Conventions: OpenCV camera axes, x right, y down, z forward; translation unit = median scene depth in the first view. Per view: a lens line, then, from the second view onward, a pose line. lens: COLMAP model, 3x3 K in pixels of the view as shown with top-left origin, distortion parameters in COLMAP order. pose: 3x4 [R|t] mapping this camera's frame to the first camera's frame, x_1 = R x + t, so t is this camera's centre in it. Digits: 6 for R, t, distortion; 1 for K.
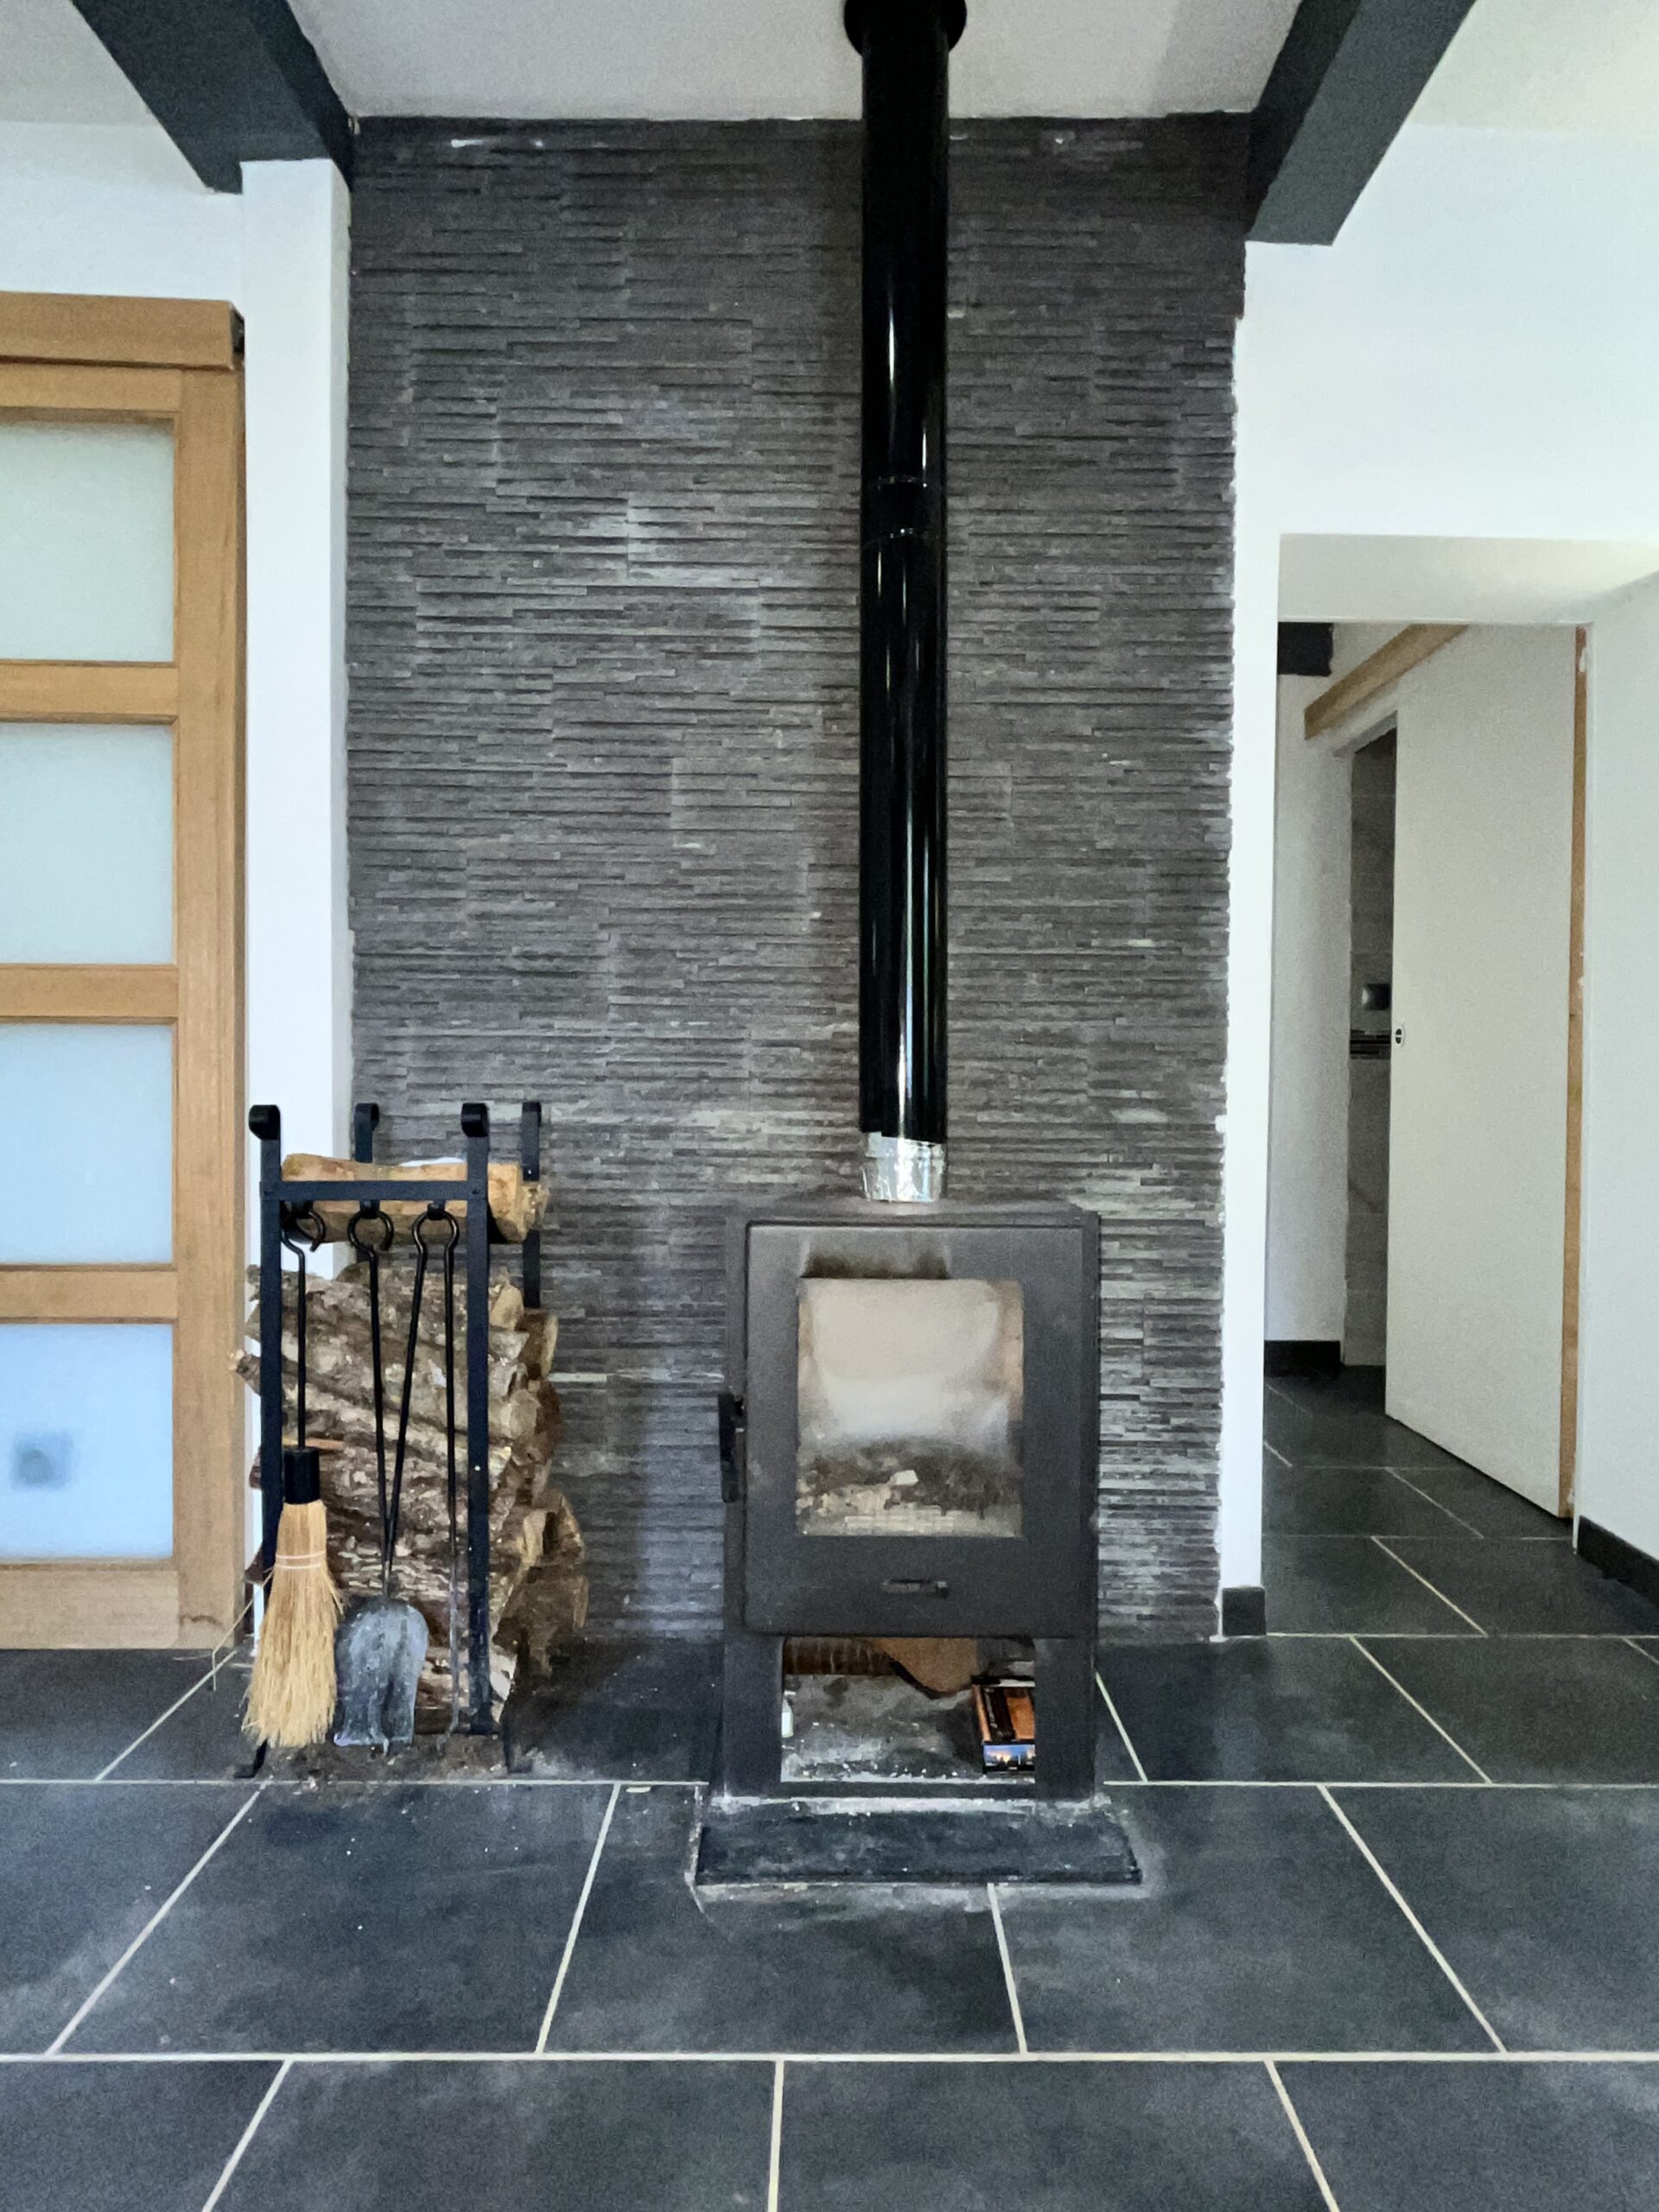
lens RADIAL K [[1232.2, 0, 828.3], [0, 1232.2, 1103.0], [0, 0, 1]] dist [-0.005111, -0.000228]
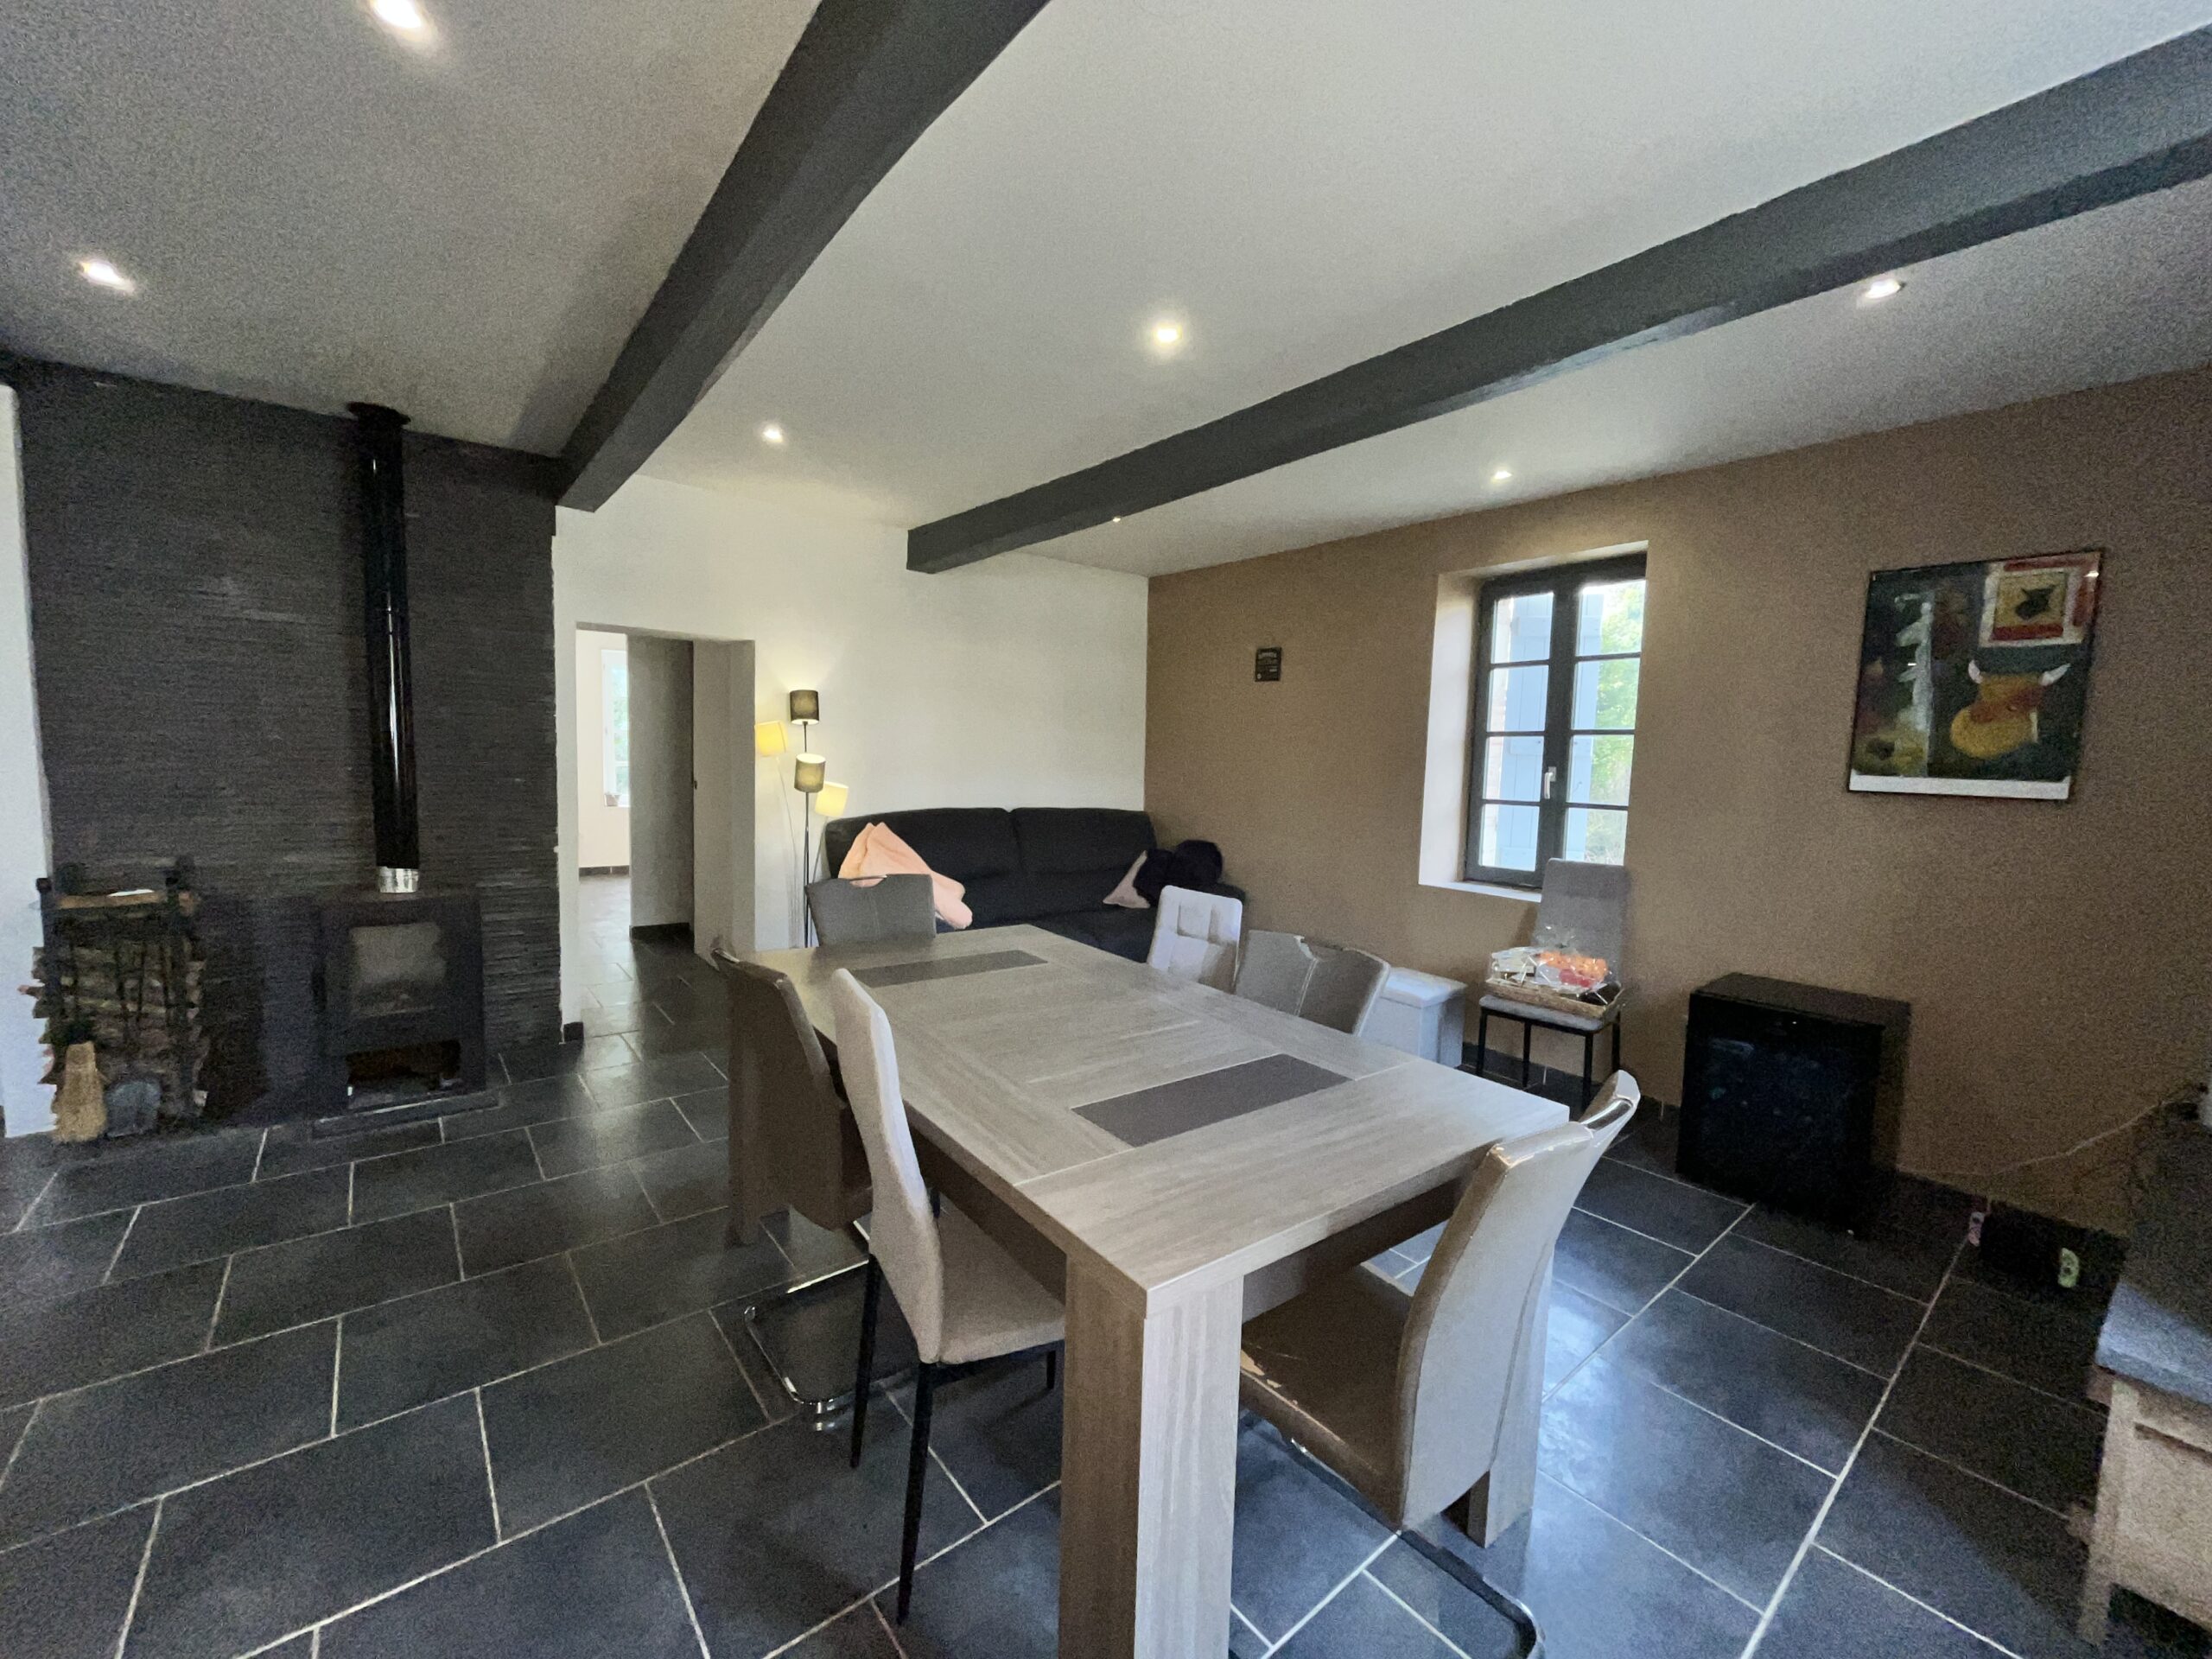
lens RADIAL K [[896.0, 0, 1097.8], [0, 896.0, 824.2], [0, 0, 1]] dist [-0.001266, 0.000183]
pose [[0.777250, -0.035559, 0.628186, 0.025312], [-0.017951, 0.996742, 0.078632, -0.244851], [-0.628936, -0.072393, 0.774080, -1.408509]]
